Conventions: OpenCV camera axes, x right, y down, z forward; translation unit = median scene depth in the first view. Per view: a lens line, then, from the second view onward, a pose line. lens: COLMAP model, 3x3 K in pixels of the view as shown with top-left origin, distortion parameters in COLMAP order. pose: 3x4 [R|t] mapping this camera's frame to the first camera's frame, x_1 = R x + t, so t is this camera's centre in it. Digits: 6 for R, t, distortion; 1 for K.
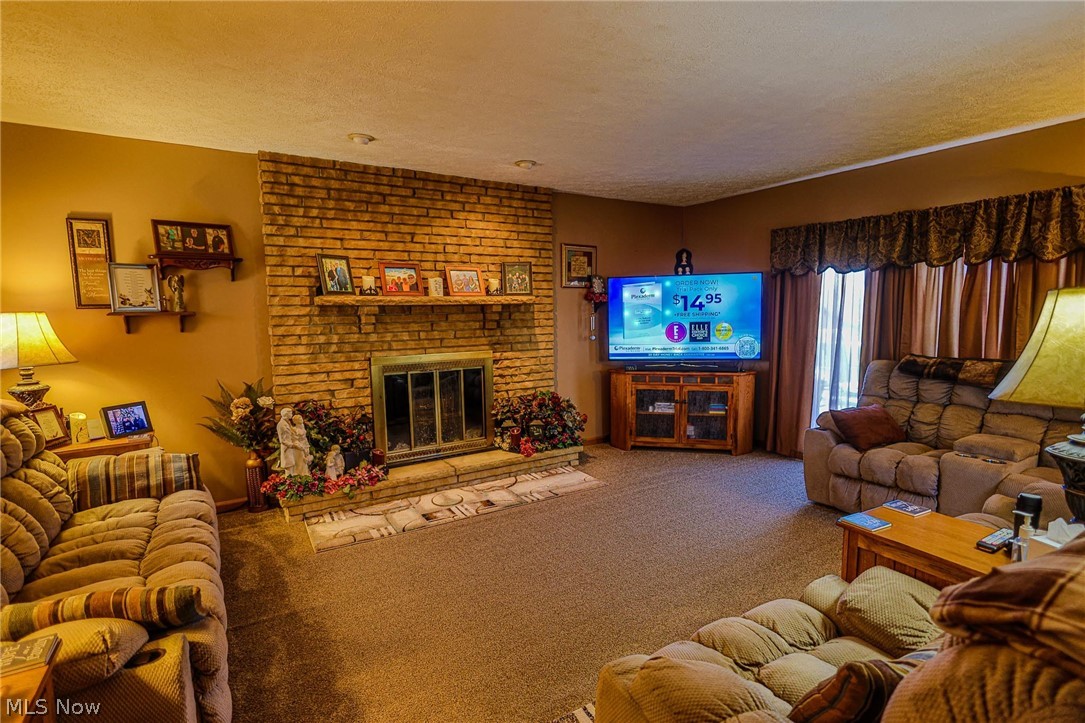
lens RADIAL K [[536.0, 0, 542.1], [0, 536.0, 361.2], [0, 0, 1]] dist [-0.004155, -0.000934]
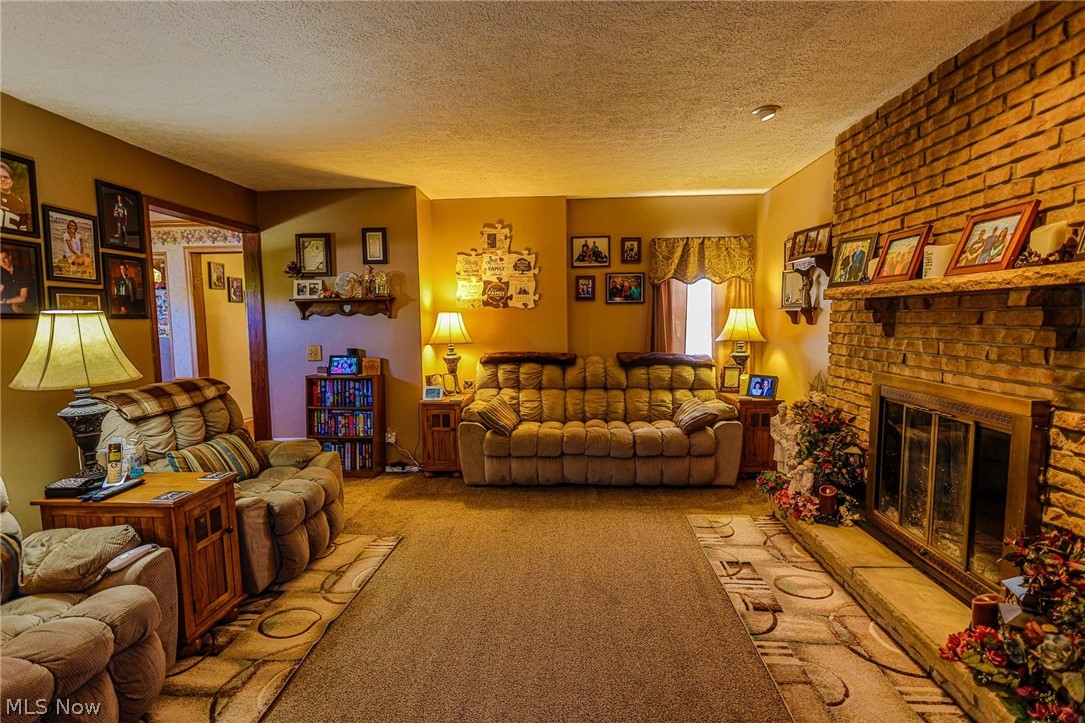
lens RADIAL K [[536.0, 0, 537.1], [0, 536.0, 363.9], [0, 0, 1]] dist [-0.004155, -0.000934]
pose [[-0.596972, 0.088929, -0.797318, 0.523379], [-0.059566, 0.986181, 0.154593, -0.100672], [0.800048, 0.139780, -0.583426, 1.063232]]
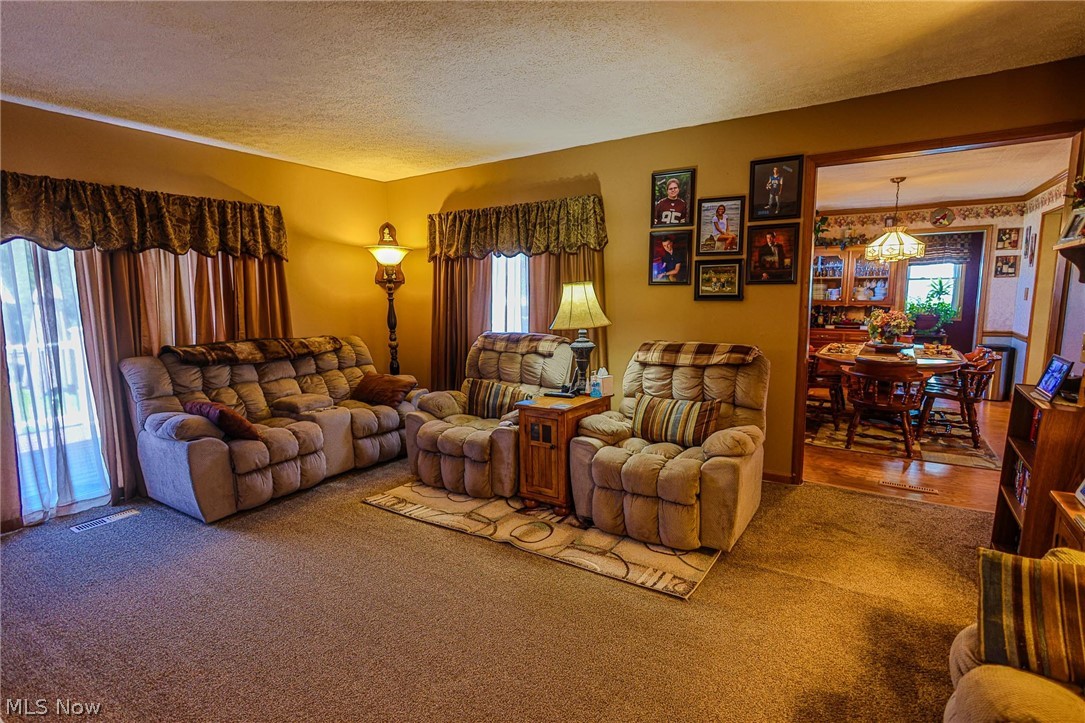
lens RADIAL K [[536.0, 0, 543.6], [0, 536.0, 362.6], [0, 0, 1]] dist [-0.004155, -0.000934]
pose [[-0.416759, -0.105663, 0.902855, -0.510752], [0.109266, 0.980197, 0.165152, -0.060647], [-0.902426, 0.167480, -0.396960, 0.755062]]
